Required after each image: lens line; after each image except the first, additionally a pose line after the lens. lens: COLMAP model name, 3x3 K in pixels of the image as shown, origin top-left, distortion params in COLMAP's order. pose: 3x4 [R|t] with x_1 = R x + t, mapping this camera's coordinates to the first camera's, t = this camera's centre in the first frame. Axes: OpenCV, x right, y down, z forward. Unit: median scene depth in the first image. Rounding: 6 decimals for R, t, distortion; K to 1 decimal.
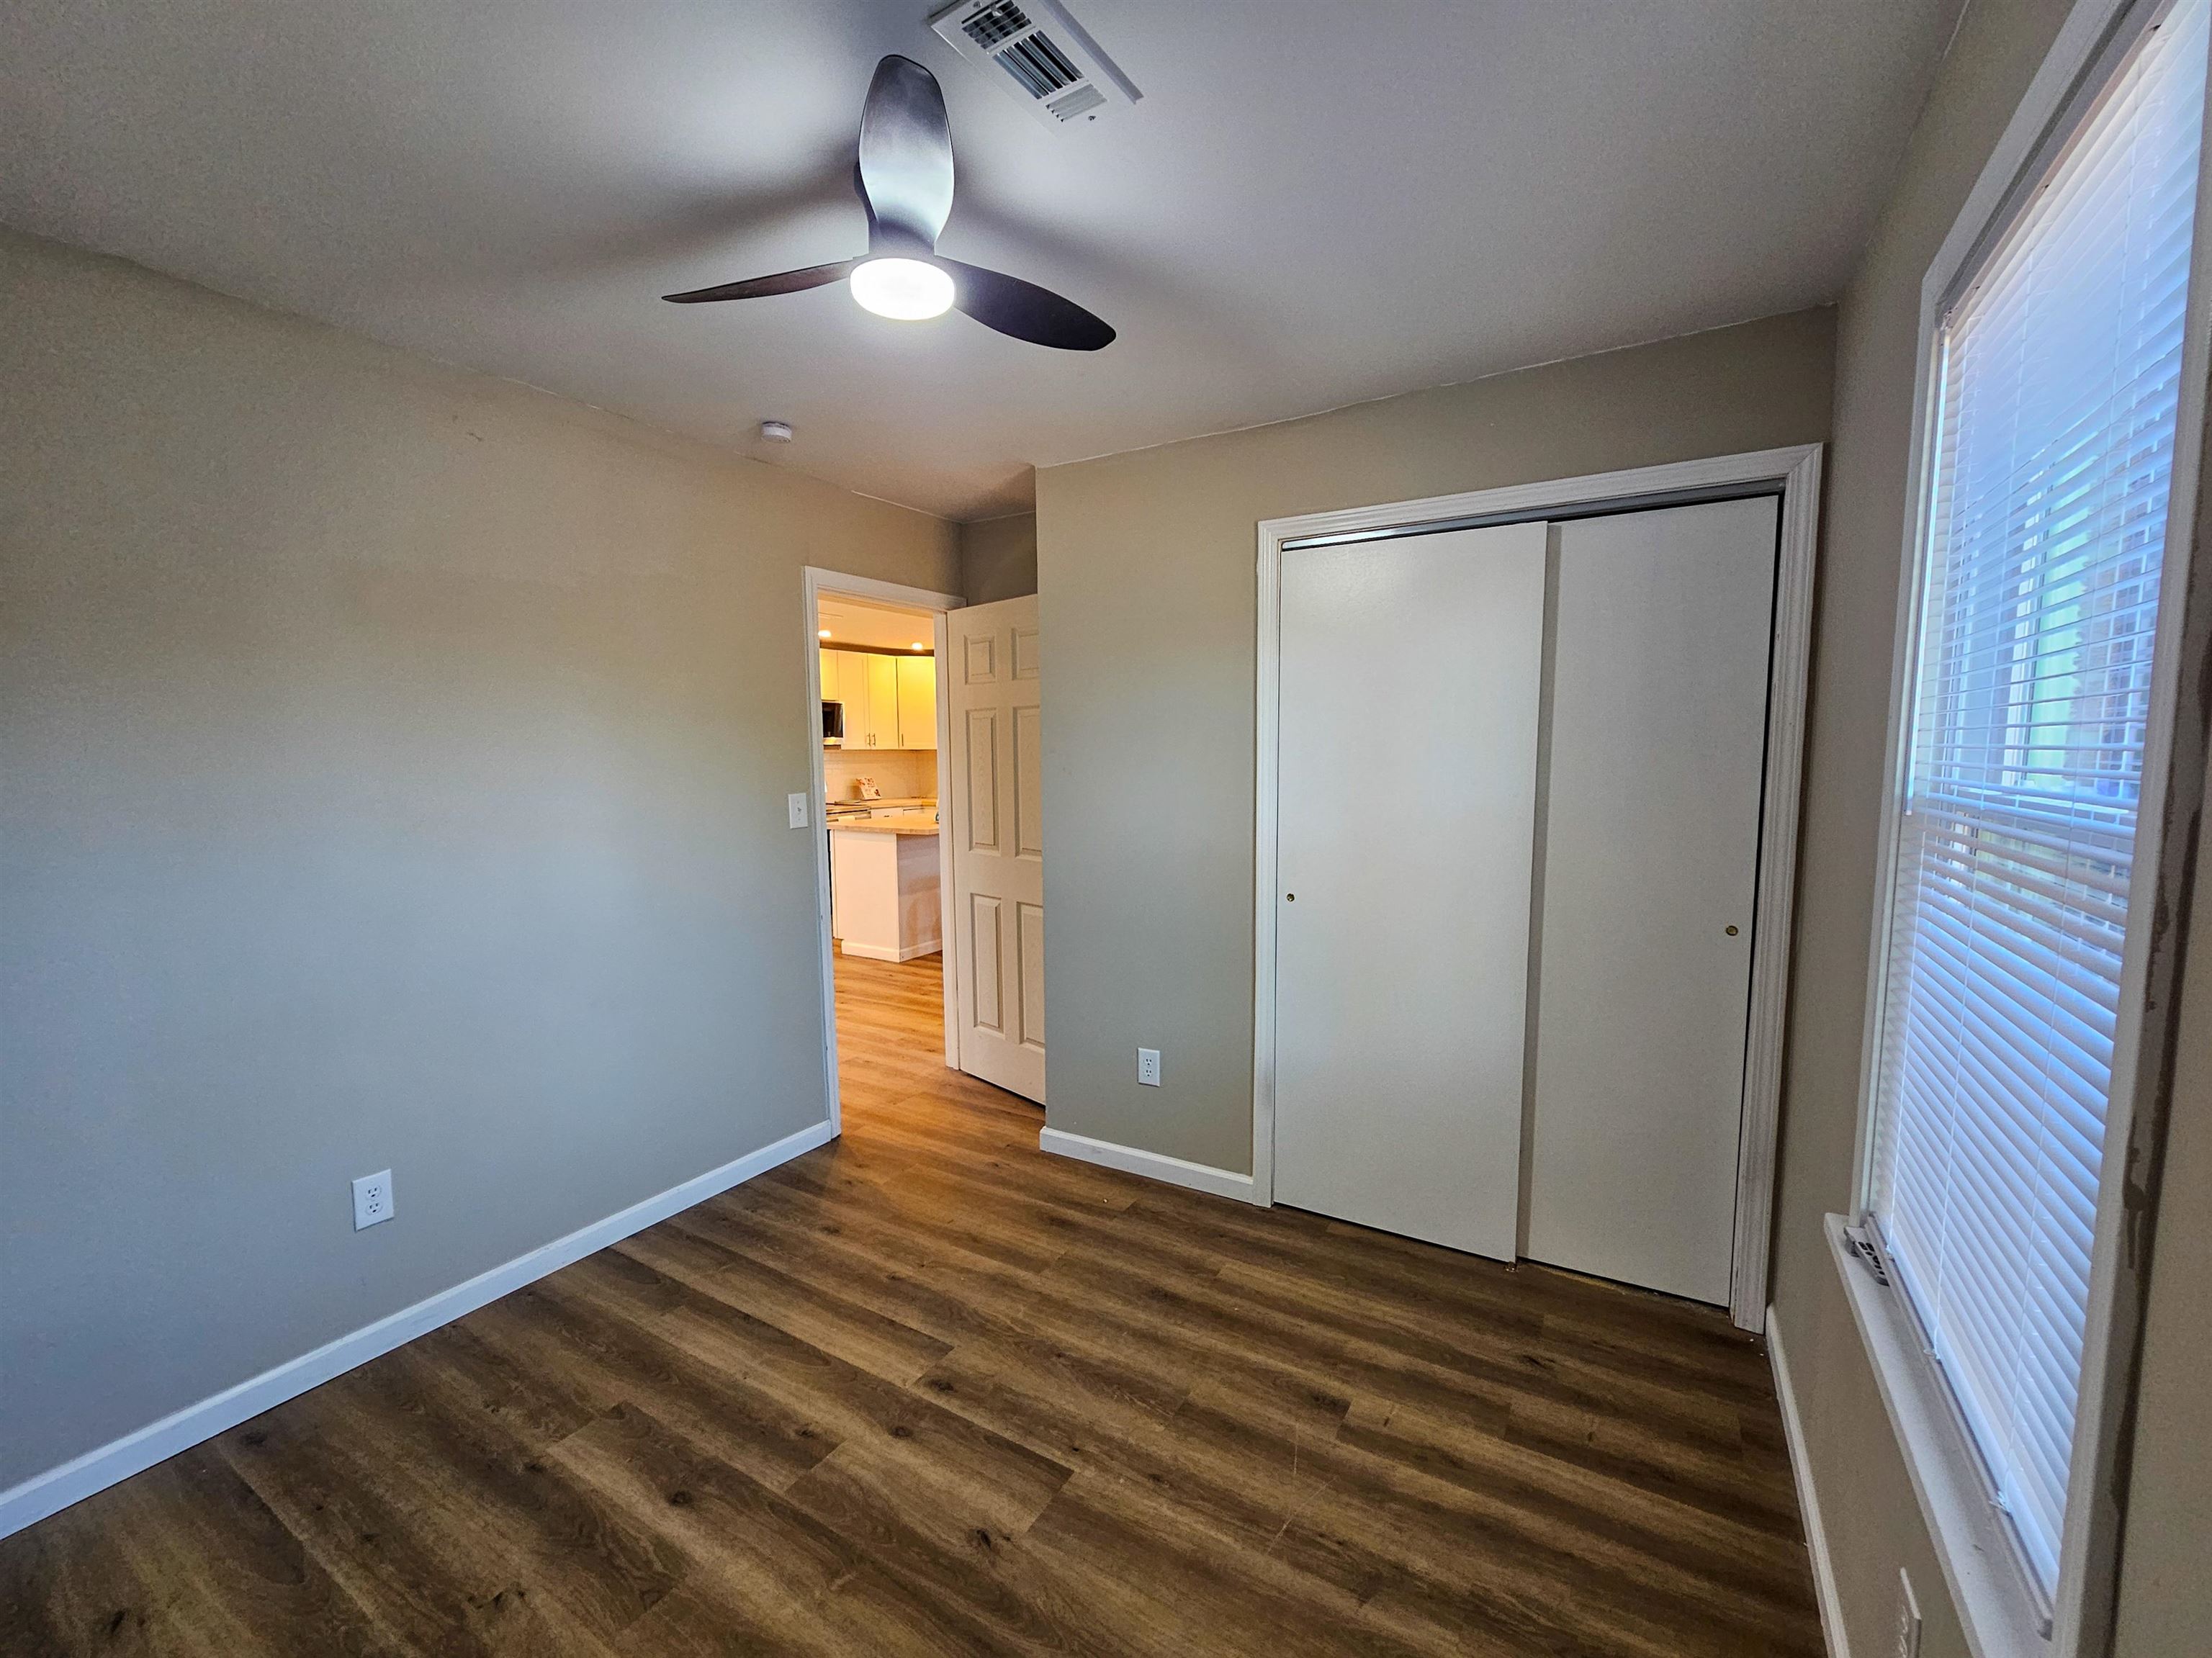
lens RADIAL K [[946.5, 0, 1098.6], [0, 946.5, 838.9], [0, 0, 1]] dist [-0.002241, 0.001368]
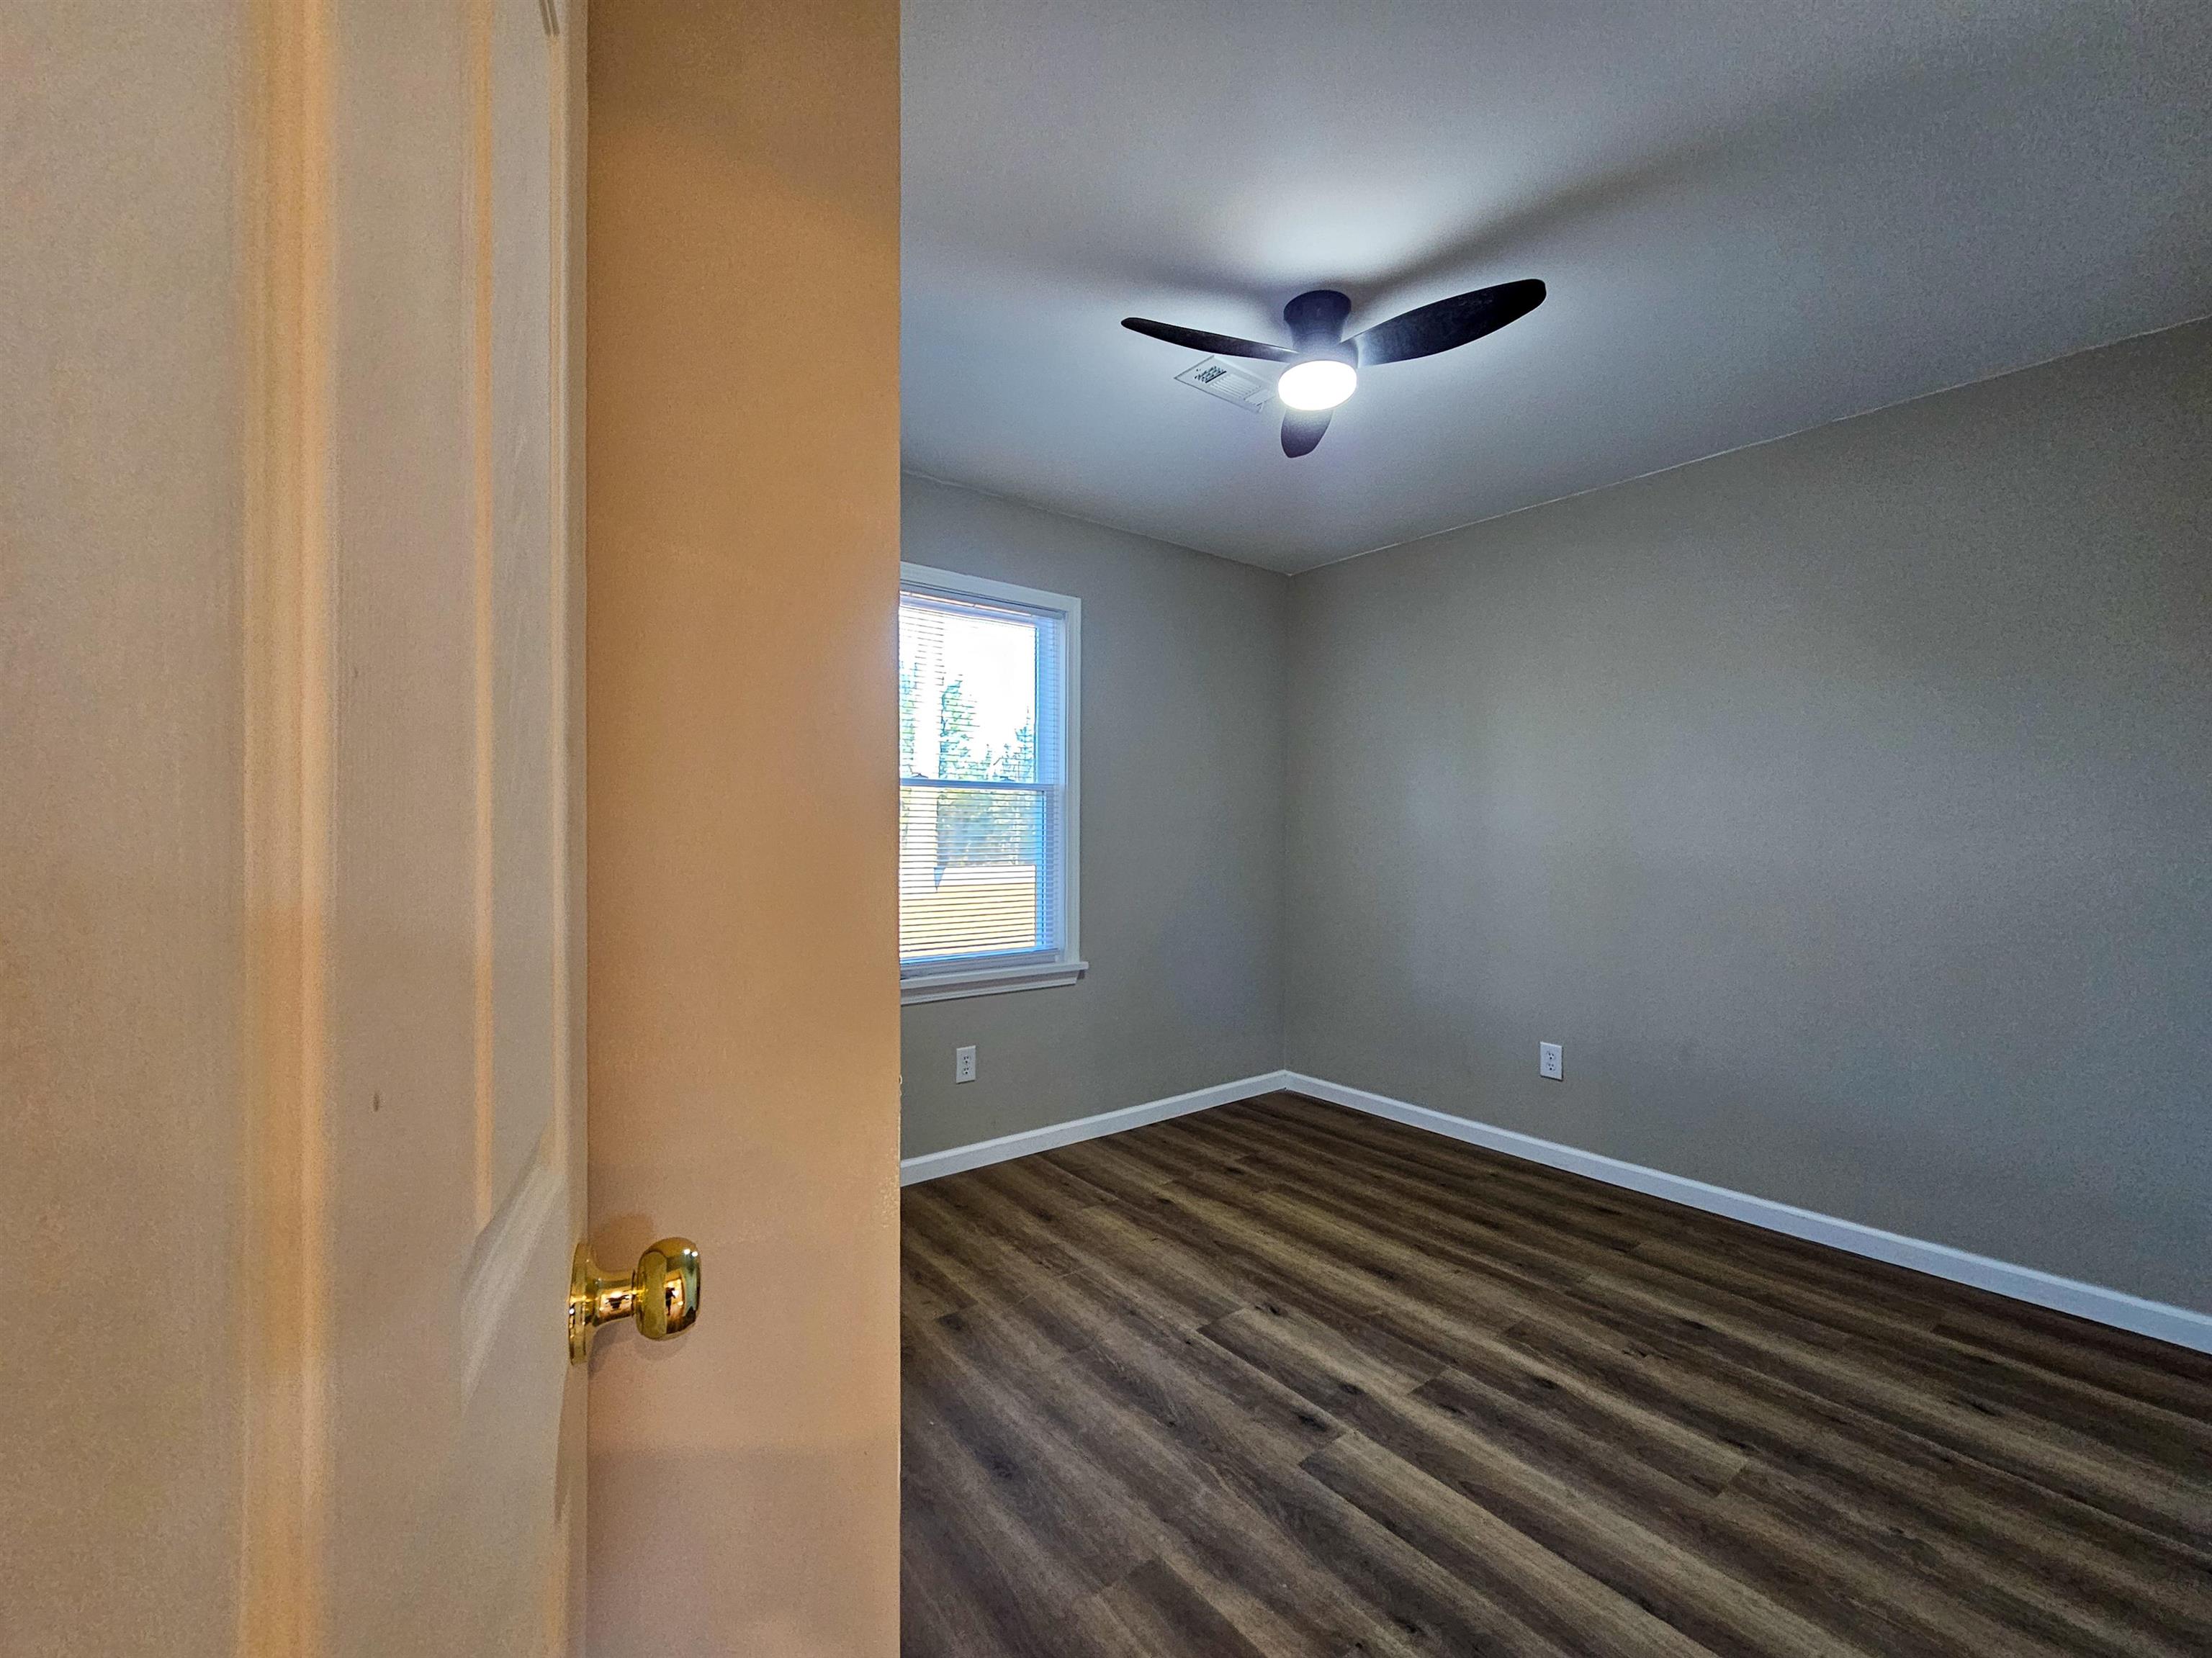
lens RADIAL K [[946.5, 0, 1108.6], [0, 946.5, 829.6], [0, 0, 1]] dist [-0.002241, 0.001368]
pose [[-0.941001, 0.007000, 0.338332, -0.311550], [0.037312, 0.995836, 0.083173, -0.058586], [-0.336341, 0.090889, -0.937344, 1.980221]]
